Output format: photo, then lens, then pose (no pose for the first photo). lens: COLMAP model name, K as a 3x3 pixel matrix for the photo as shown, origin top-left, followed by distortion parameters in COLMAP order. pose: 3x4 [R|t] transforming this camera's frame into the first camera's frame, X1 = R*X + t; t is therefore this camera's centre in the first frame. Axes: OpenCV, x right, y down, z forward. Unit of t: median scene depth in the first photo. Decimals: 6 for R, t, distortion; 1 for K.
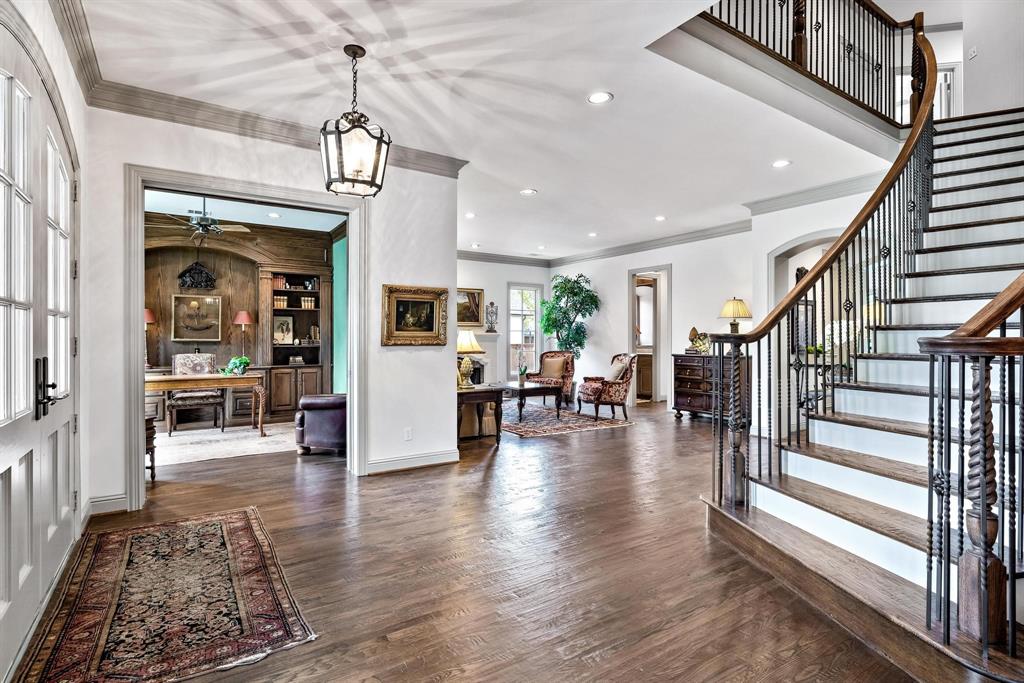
lens RADIAL K [[509.9, 0, 515.5], [0, 509.9, 335.9], [0, 0, 1]] dist [0.000361, 0.001039]
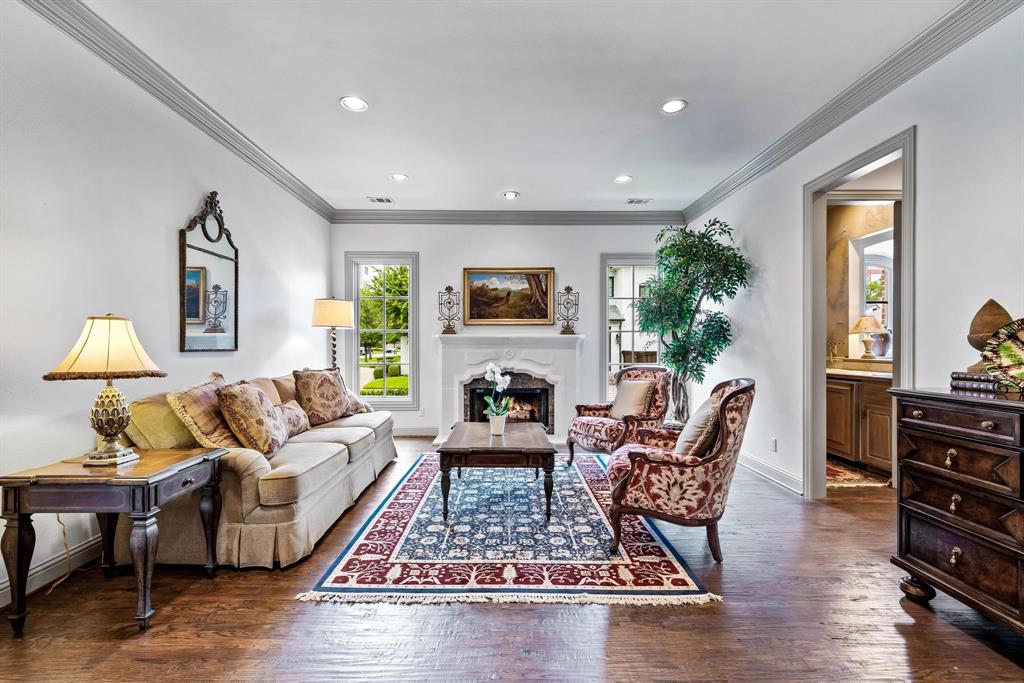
lens RADIAL K [[453.4, 0, 500.7], [0, 453.4, 347.0], [0, 0, 1]] dist [0.000238, -0.000006]
pose [[0.829840, 0.001230, -0.558000, 0.255312], [0.003079, 0.999972, 0.006783, 0.006751], [0.557993, -0.007347, 0.829813, 0.612288]]
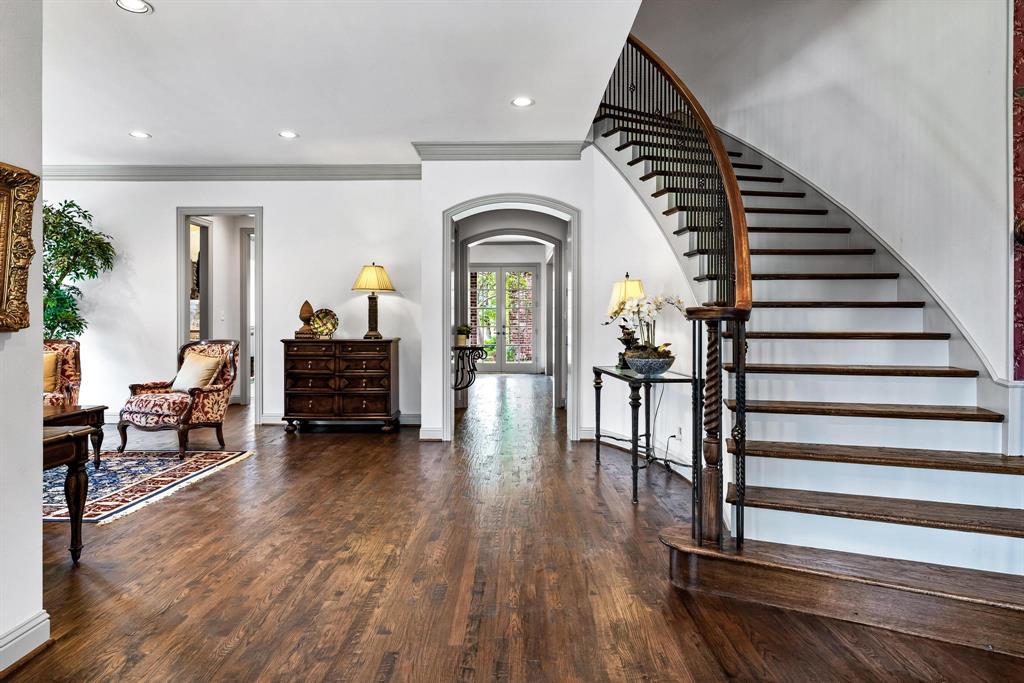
lens RADIAL K [[597.0, 0, 508.3], [0, 597.0, 321.8], [0, 0, 1]] dist [-0.001788, -0.000575]
pose [[0.565278, -0.001419, 0.824899, -0.173157], [-0.006353, 0.999961, 0.006074, 0.004891], [-0.824876, -0.008674, 0.565247, 0.290990]]
